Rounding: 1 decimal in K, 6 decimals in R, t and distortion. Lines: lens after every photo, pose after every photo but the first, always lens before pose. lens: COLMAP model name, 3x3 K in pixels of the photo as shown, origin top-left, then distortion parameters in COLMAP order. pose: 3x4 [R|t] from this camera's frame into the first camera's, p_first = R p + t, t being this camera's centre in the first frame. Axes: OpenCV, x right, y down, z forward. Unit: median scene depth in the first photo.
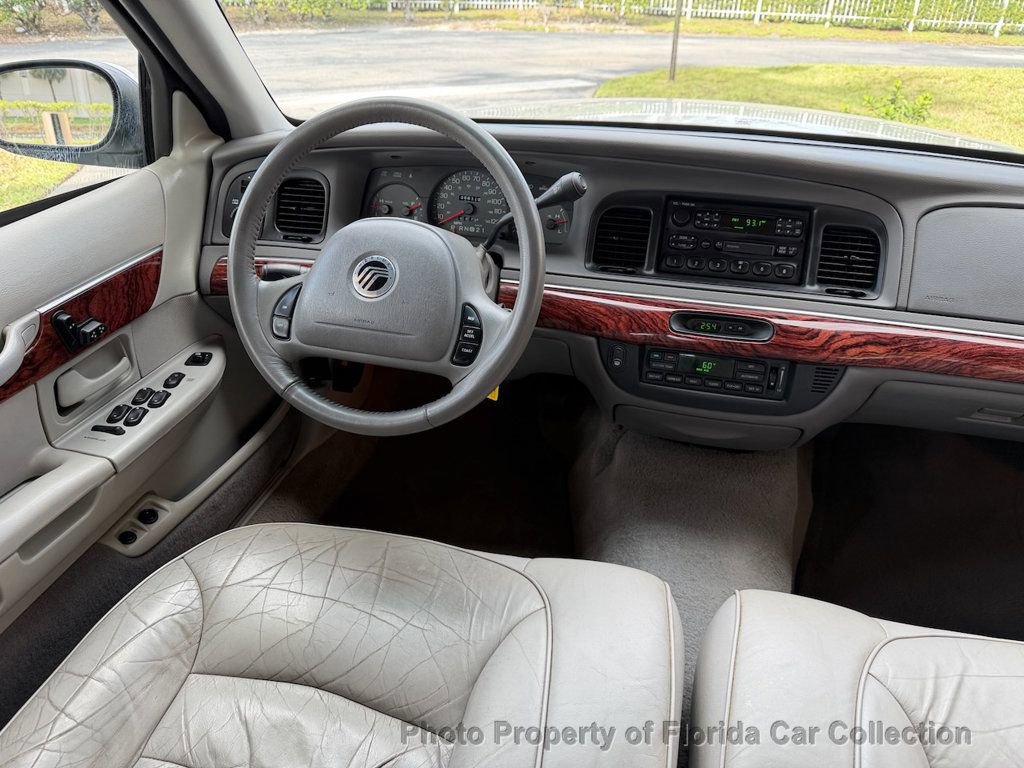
lens RADIAL K [[732.9, 0, 512.4], [0, 732.9, 368.6], [0, 0, 1]] dist [0.081847, -0.001749]
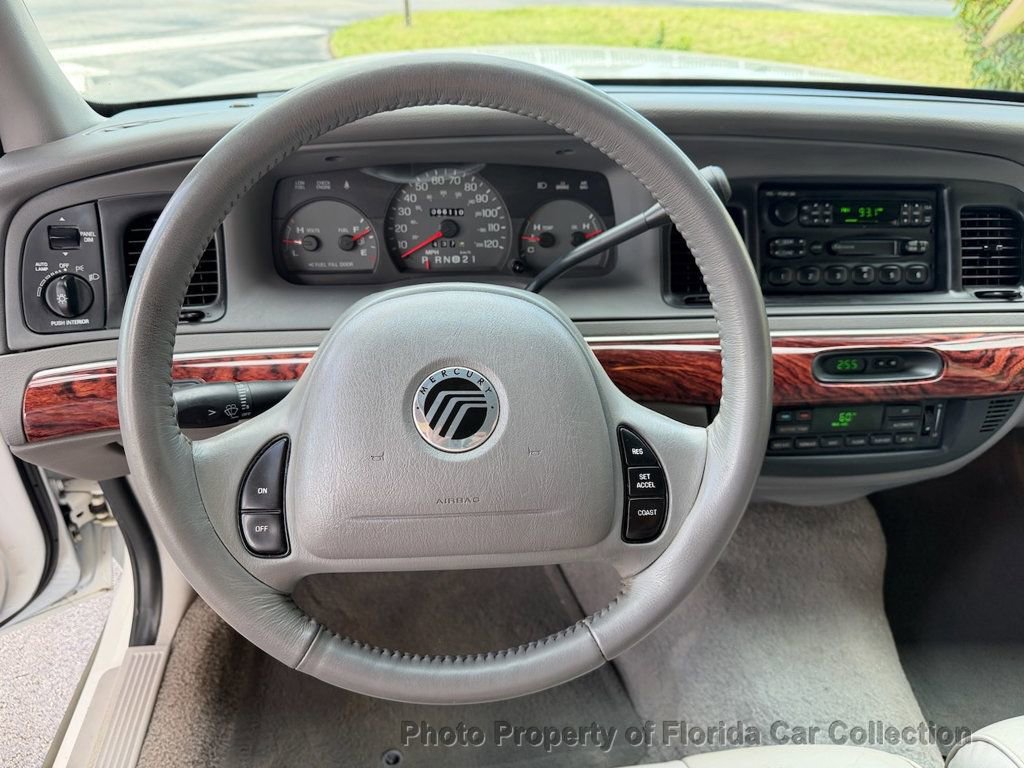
lens RADIAL K [[735.3, 0, 512.0], [0, 735.3, 384.0], [0, 0, 1]] dist [0.009918, -0.020278]
pose [[0.941159, -0.171016, 0.291500, -0.247188], [0.152081, 0.984567, 0.086604, -0.149710], [-0.301812, -0.037176, 0.952642, 0.423170]]
